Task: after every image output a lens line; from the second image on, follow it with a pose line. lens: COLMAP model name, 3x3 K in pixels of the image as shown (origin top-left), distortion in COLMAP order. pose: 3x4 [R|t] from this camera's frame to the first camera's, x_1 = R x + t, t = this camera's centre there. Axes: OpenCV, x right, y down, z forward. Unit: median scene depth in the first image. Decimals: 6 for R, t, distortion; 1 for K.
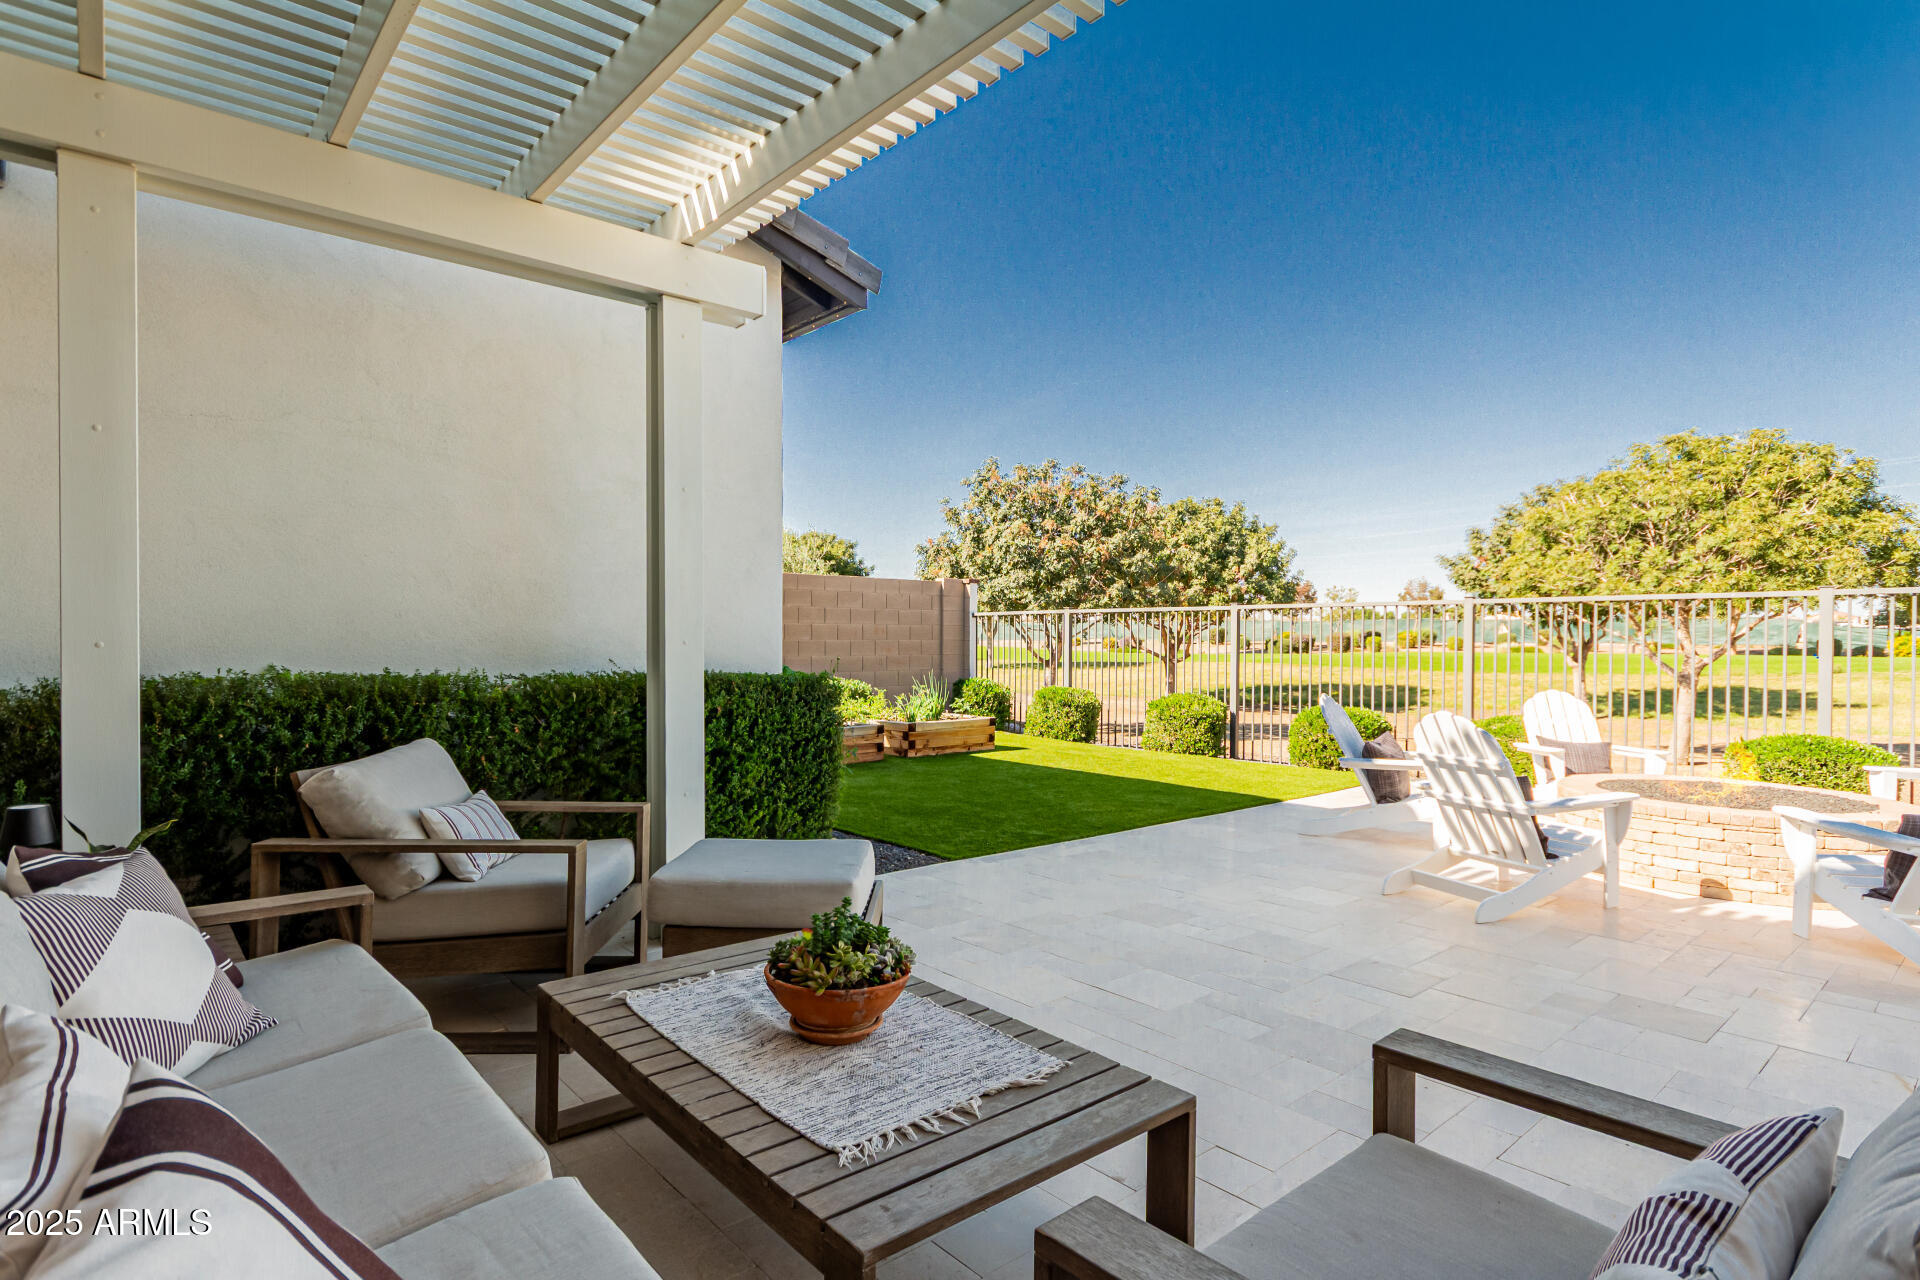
lens RADIAL K [[993.4, 0, 963.5], [0, 993.4, 651.5], [0, 0, 1]] dist [0.010298, -0.004012]
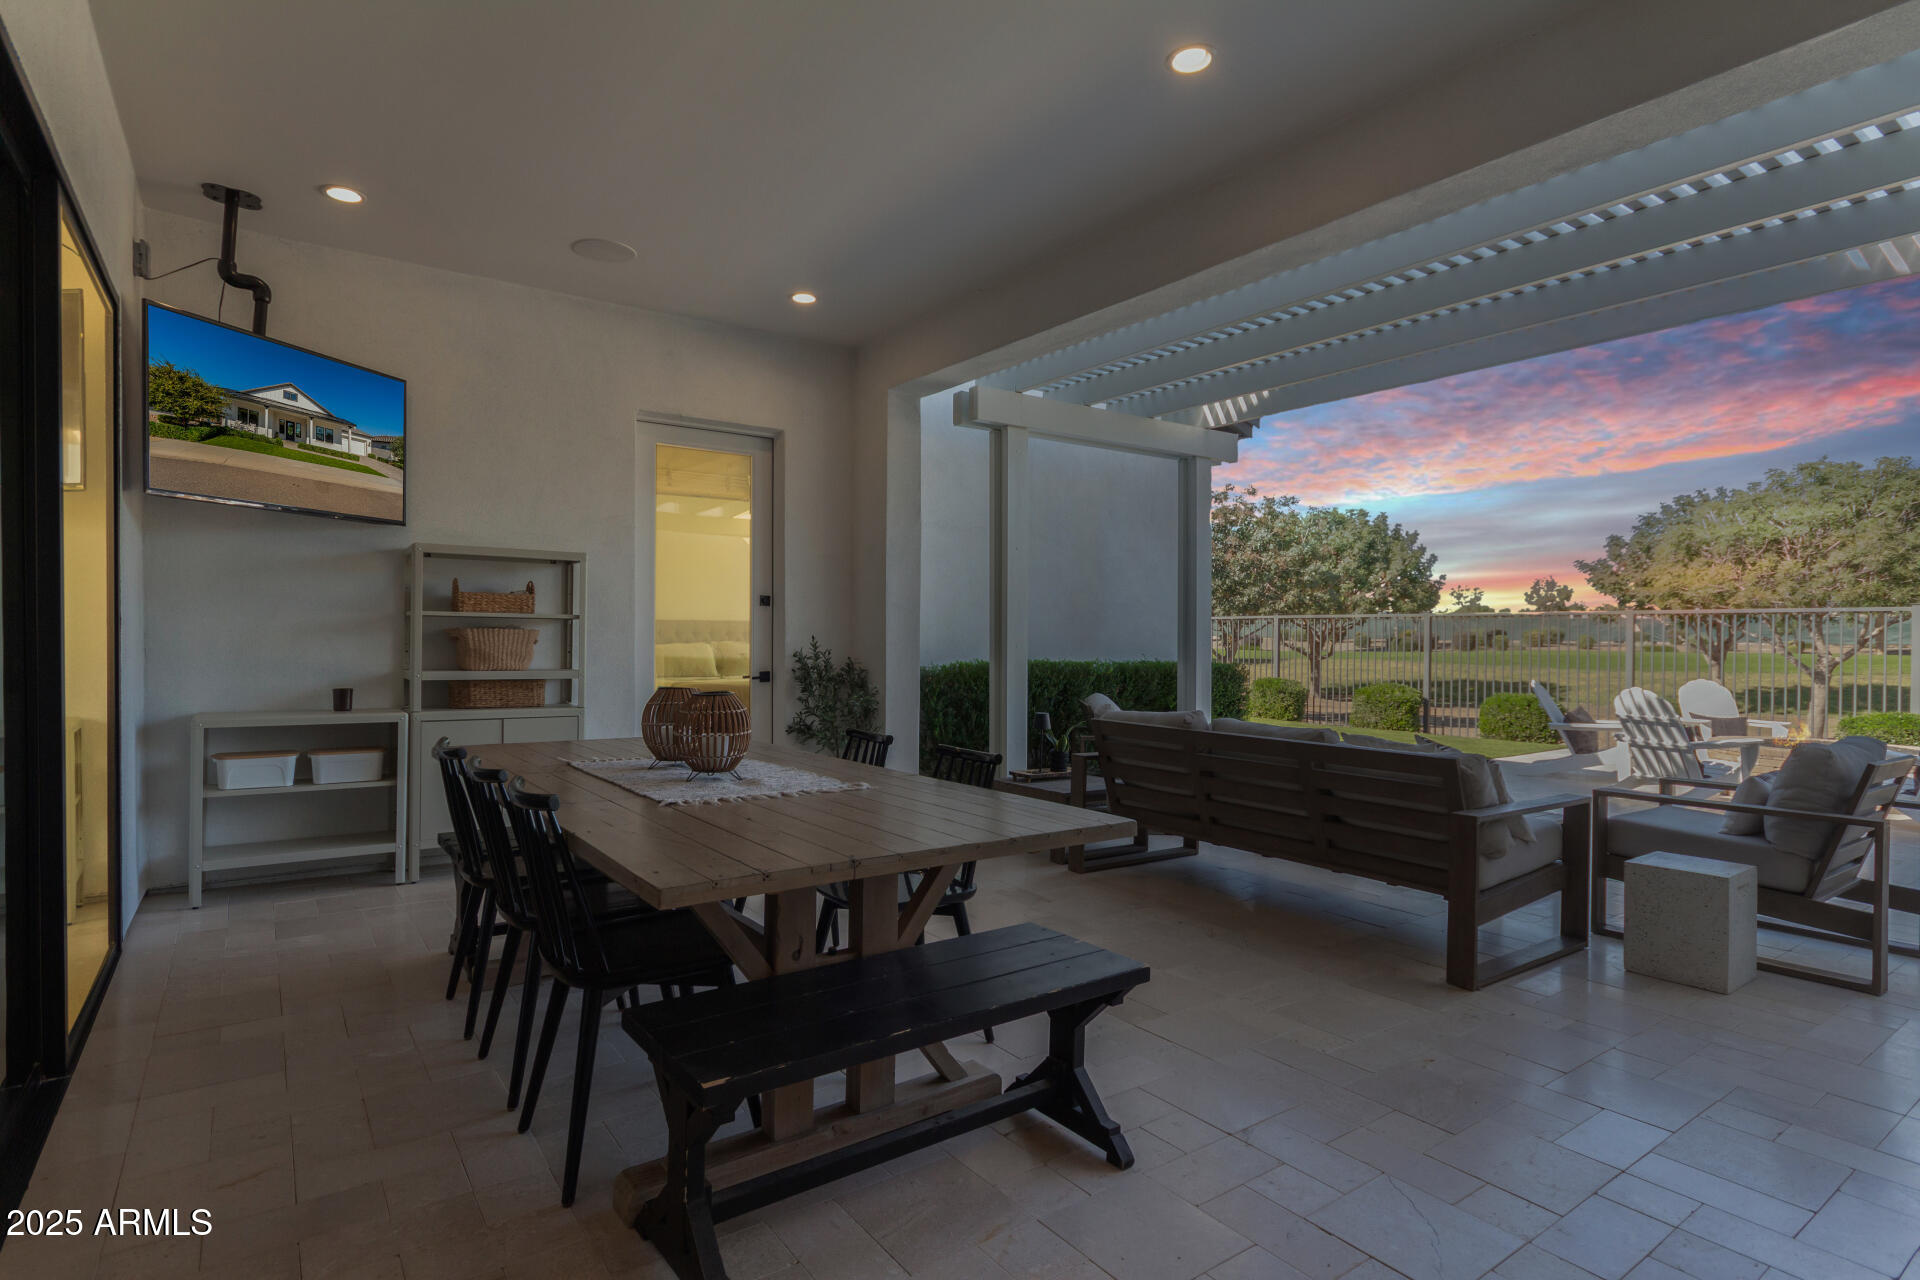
lens RADIAL K [[993.4, 0, 957.9], [0, 993.4, 653.0], [0, 0, 1]] dist [0.010298, -0.004012]
pose [[0.995381, 0.003705, -0.095934, -0.130447], [-0.003262, 0.999983, 0.004772, -0.000250], [0.095950, -0.004437, 0.995376, -0.206782]]
